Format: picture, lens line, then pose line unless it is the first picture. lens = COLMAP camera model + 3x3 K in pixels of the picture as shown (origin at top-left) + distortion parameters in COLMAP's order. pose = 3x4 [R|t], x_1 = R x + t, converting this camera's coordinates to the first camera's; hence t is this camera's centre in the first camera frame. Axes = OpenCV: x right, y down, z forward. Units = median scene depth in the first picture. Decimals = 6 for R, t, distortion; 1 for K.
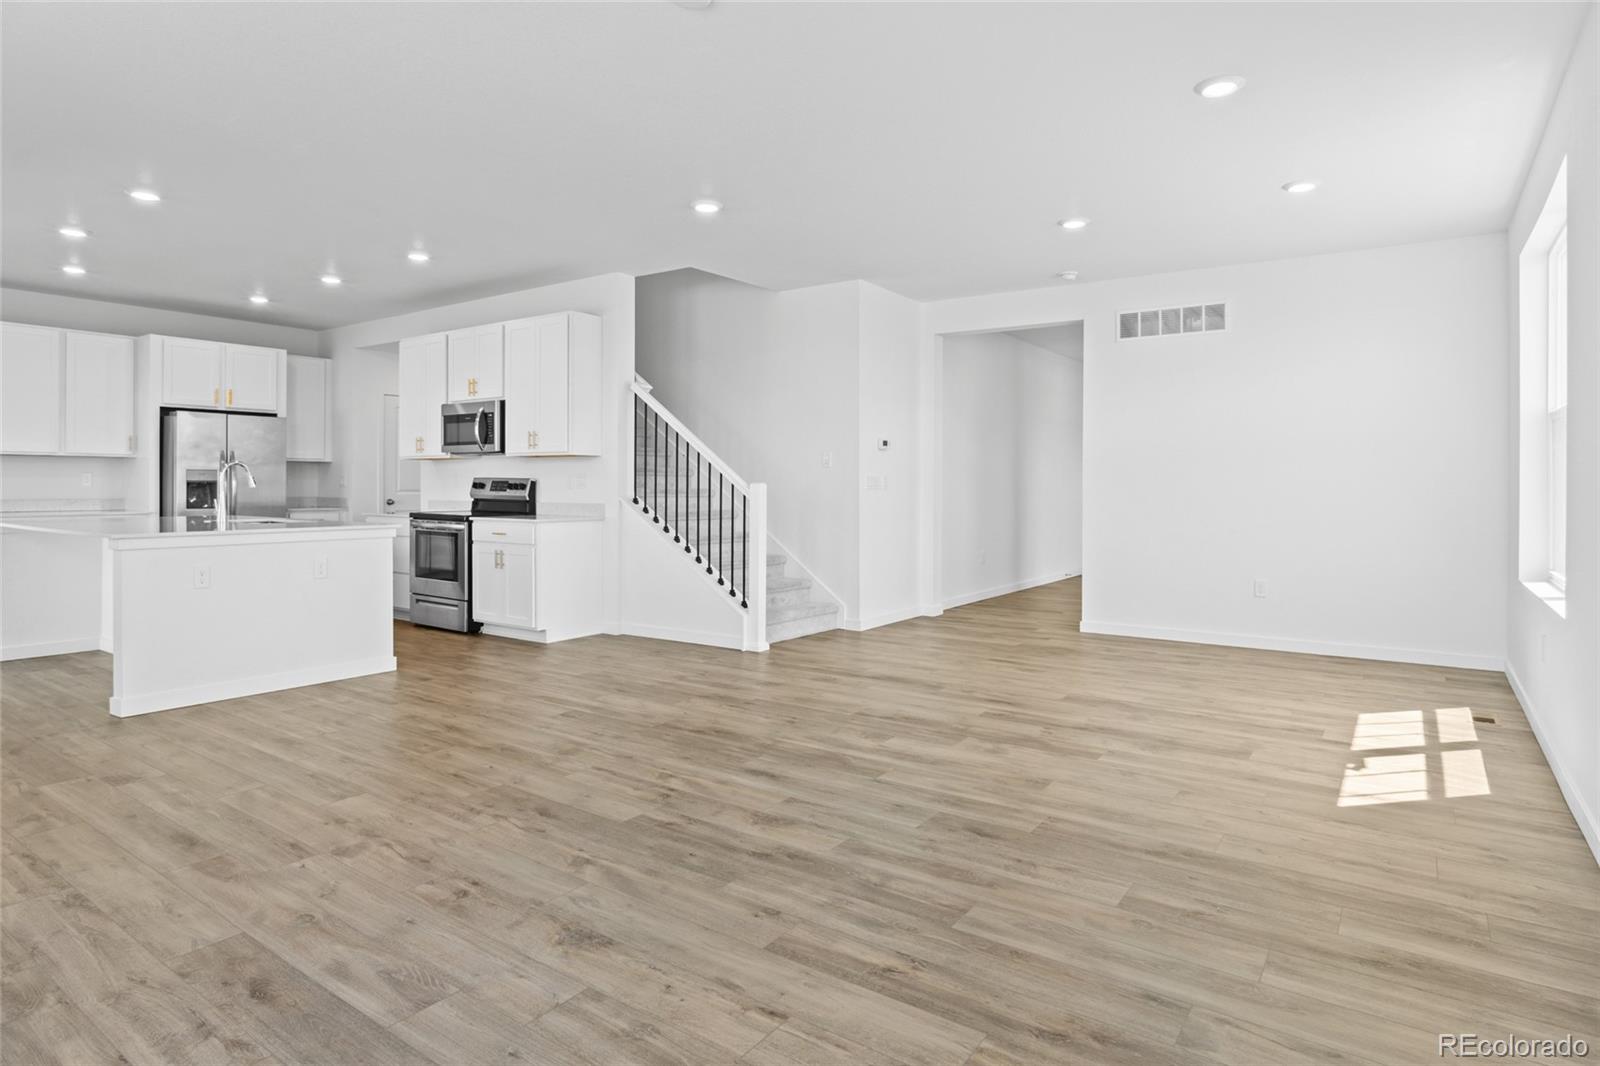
lens RADIAL K [[883.9, 0, 799.9], [0, 883.9, 508.3], [0, 0, 1]] dist [-0.033950, 0.008585]
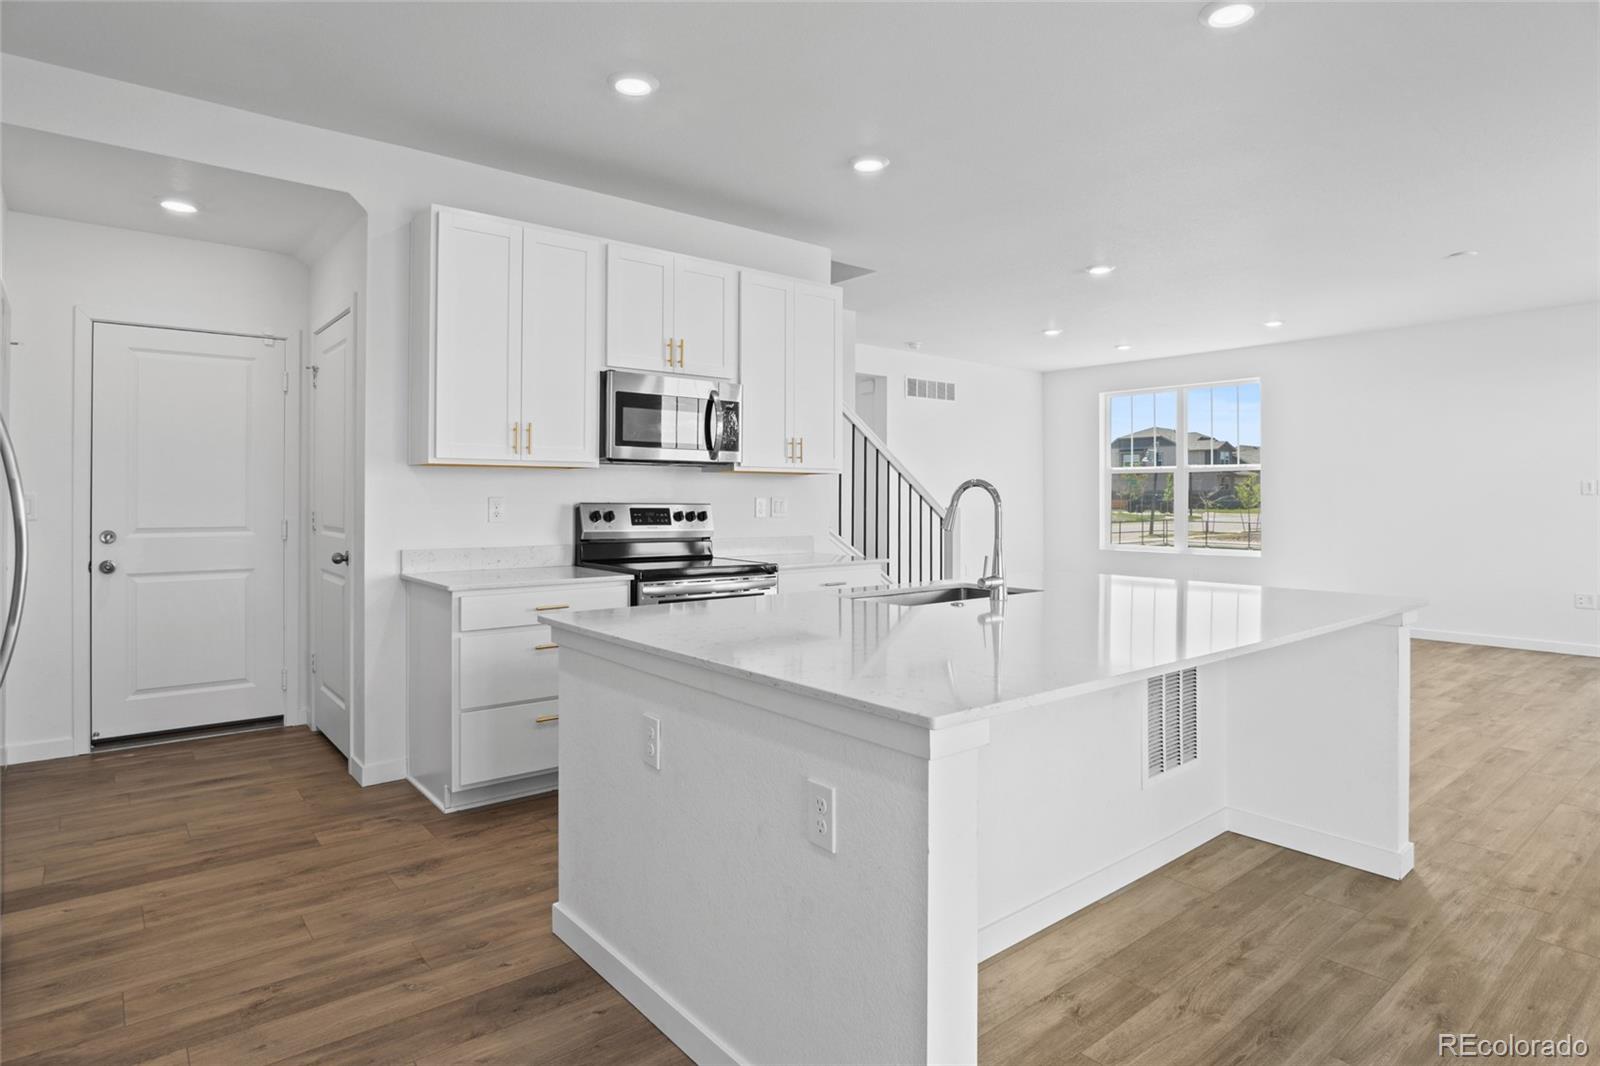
lens RADIAL K [[883.9, 0, 799.9], [0, 883.9, 508.3], [0, 0, 1]] dist [-0.033950, 0.008585]
pose [[0.261749, -0.015092, 0.965018, -0.954422], [0.021556, 0.999720, 0.009788, -0.036912], [-0.964895, 0.018240, 0.262001, 0.780912]]
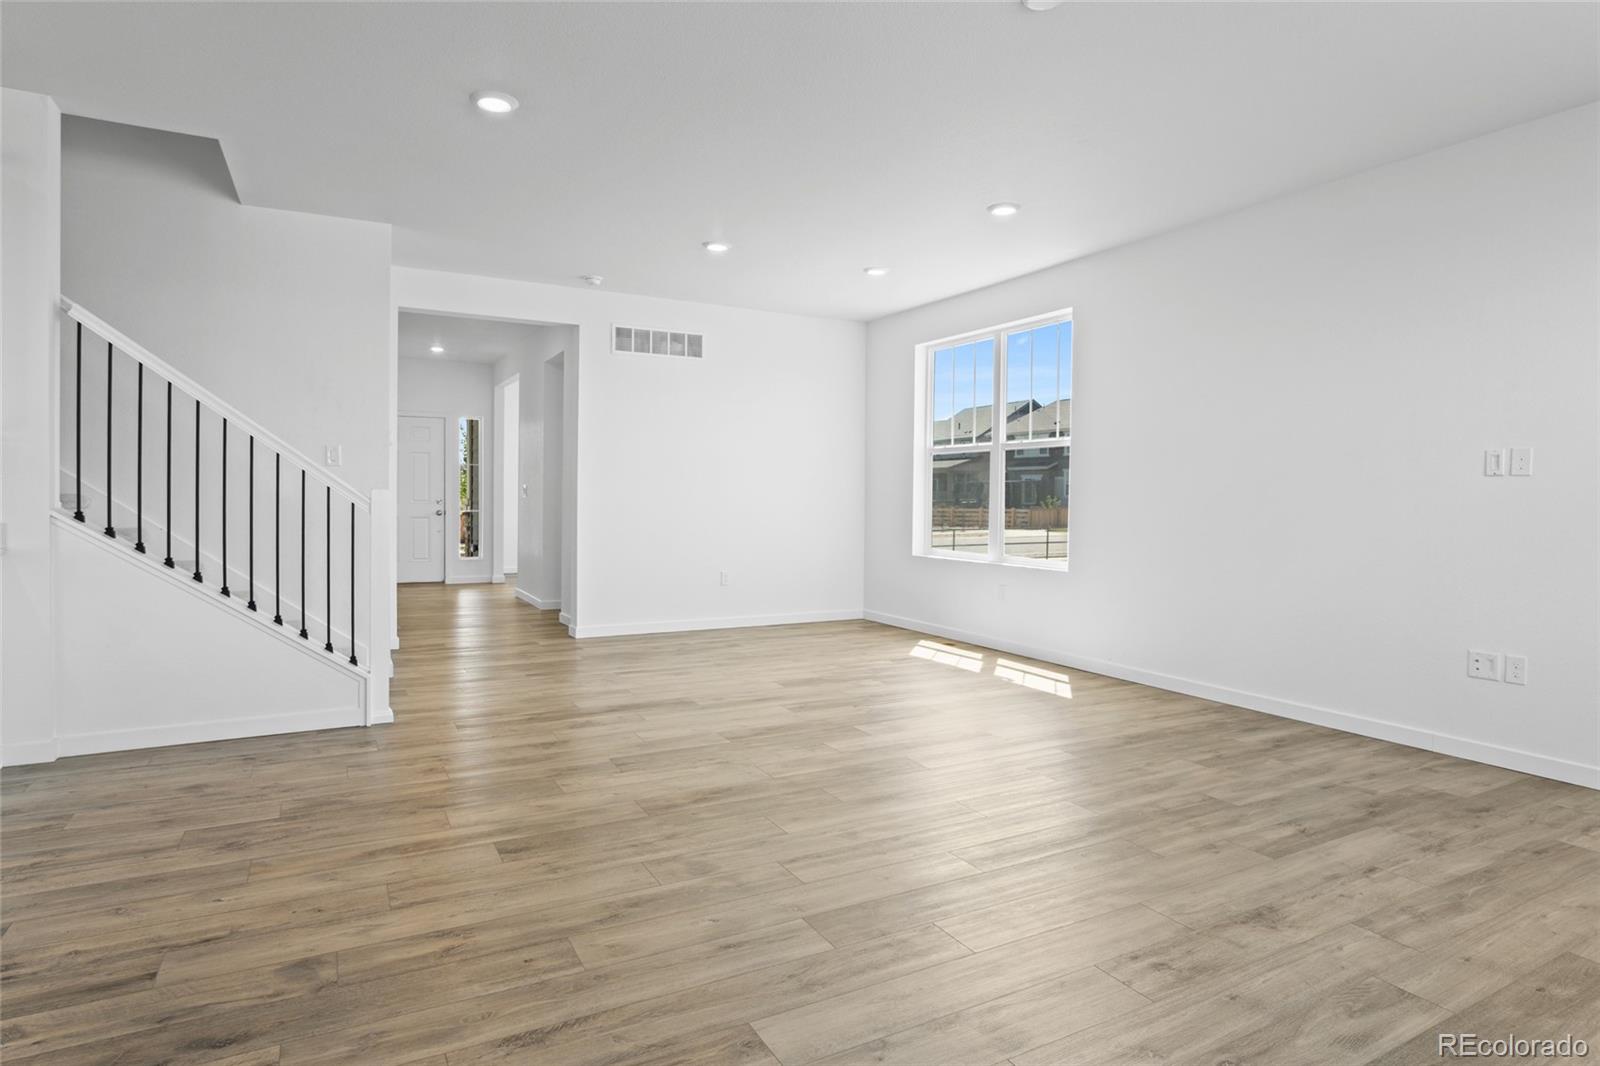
lens RADIAL K [[878.5, 0, 800.0], [0, 878.5, 533.0], [0, 0, 1]] dist [-0.036805, 0.010870]
pose [[0.438465, -0.037751, 0.897955, -0.465277], [0.011033, 0.999268, 0.036623, -0.011801], [-0.898680, -0.006151, 0.438561, 0.334300]]
